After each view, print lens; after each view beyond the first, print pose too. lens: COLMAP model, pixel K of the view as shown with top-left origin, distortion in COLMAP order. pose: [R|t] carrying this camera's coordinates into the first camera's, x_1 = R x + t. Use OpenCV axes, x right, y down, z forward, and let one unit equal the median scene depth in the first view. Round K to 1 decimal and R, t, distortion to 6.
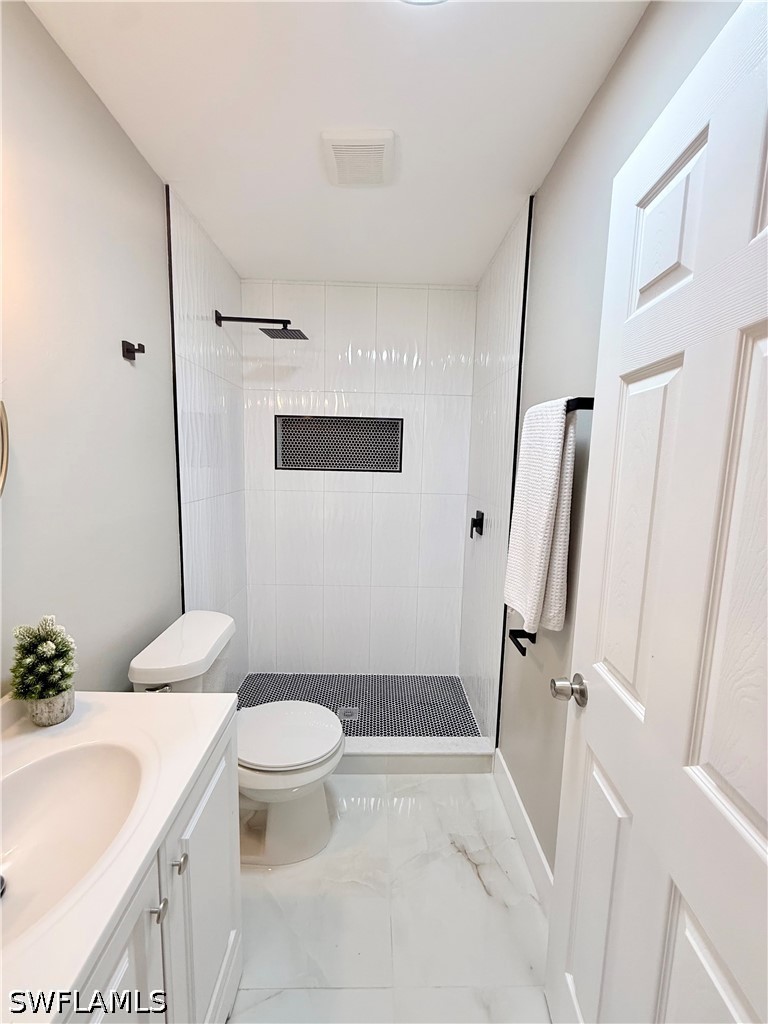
lens RADIAL K [[409.3, 0, 384.0], [0, 409.3, 512.0], [0, 0, 1]] dist [0.000928, -0.000062]
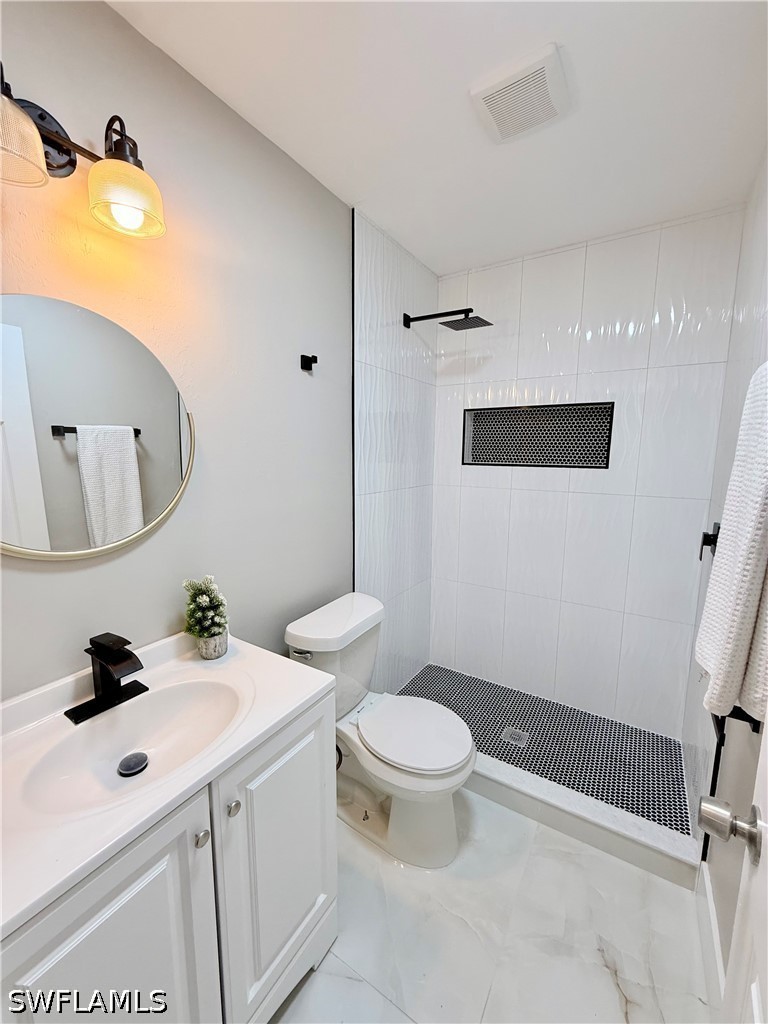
lens RADIAL K [[409.3, 0, 384.0], [0, 409.3, 512.0], [0, 0, 1]] dist [0.000928, -0.000062]
pose [[0.833228, 0.063408, -0.549282, 0.201240], [-0.059156, 0.997924, 0.025463, -0.008474], [0.549756, 0.011277, 0.835249, 0.125748]]
